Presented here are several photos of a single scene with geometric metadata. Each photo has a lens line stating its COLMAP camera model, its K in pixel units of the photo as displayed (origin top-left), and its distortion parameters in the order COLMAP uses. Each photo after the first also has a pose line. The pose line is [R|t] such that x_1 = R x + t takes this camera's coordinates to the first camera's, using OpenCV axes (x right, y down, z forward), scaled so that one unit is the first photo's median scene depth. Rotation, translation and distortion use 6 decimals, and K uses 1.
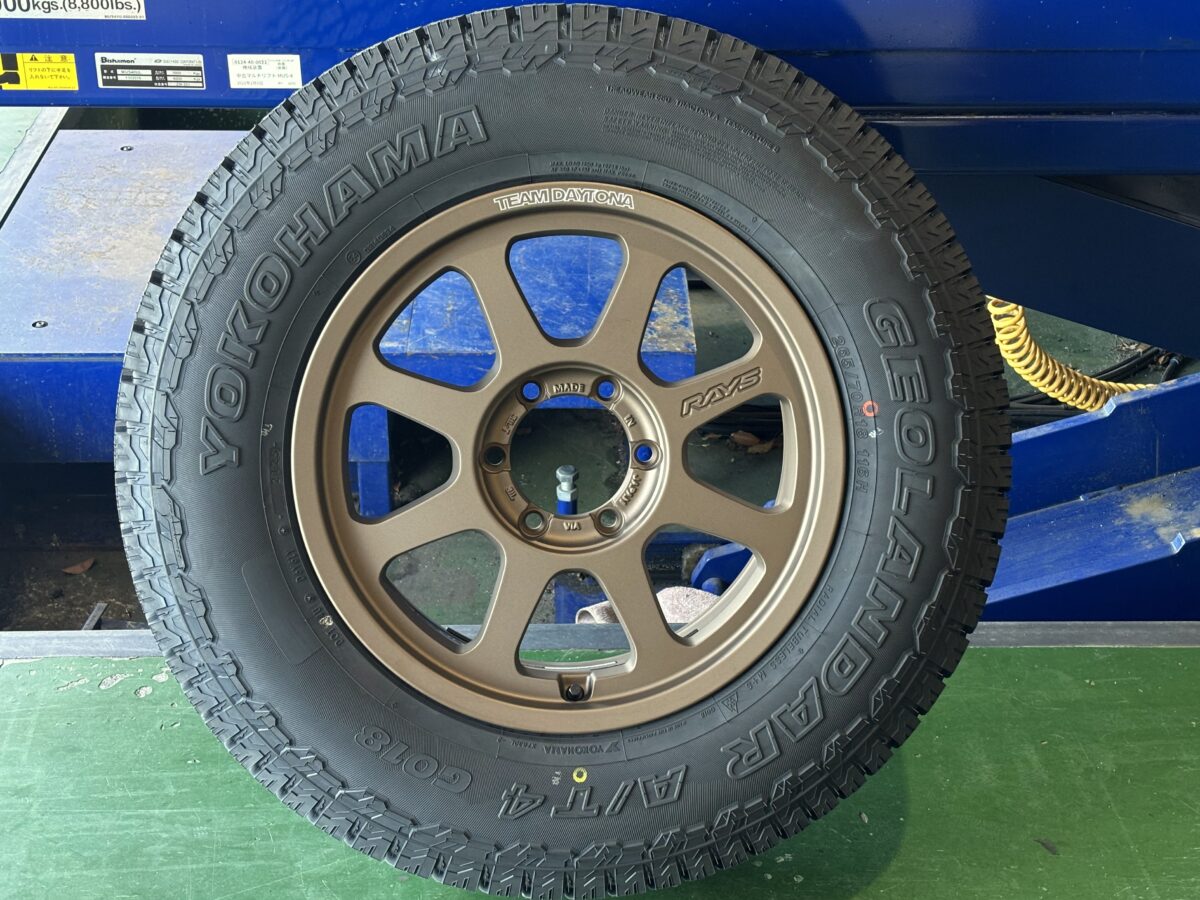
lens RADIAL K [[1822.2, 0, 643.6], [0, 1822.2, 451.1], [0, 0, 1]] dist [0.024168, 0.105778]
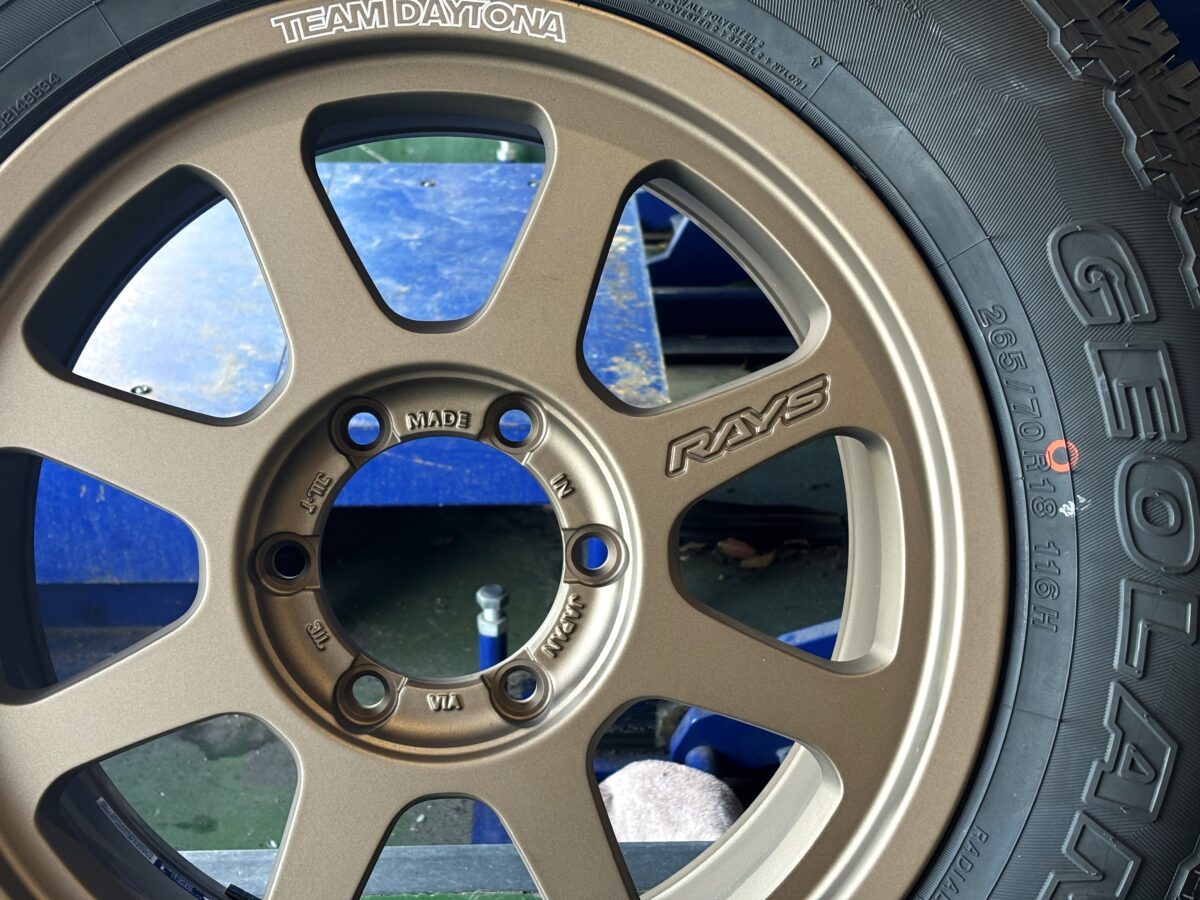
lens RADIAL K [[1808.4, 0, 600.0], [0, 1808.4, 450.0], [0, 0, 1]] dist [0.217359, -0.977957]
pose [[0.999975, -0.005901, -0.003838, 0.004826], [0.005623, 0.997609, -0.068877, 0.007542], [0.004235, 0.068853, 0.997618, 0.514698]]
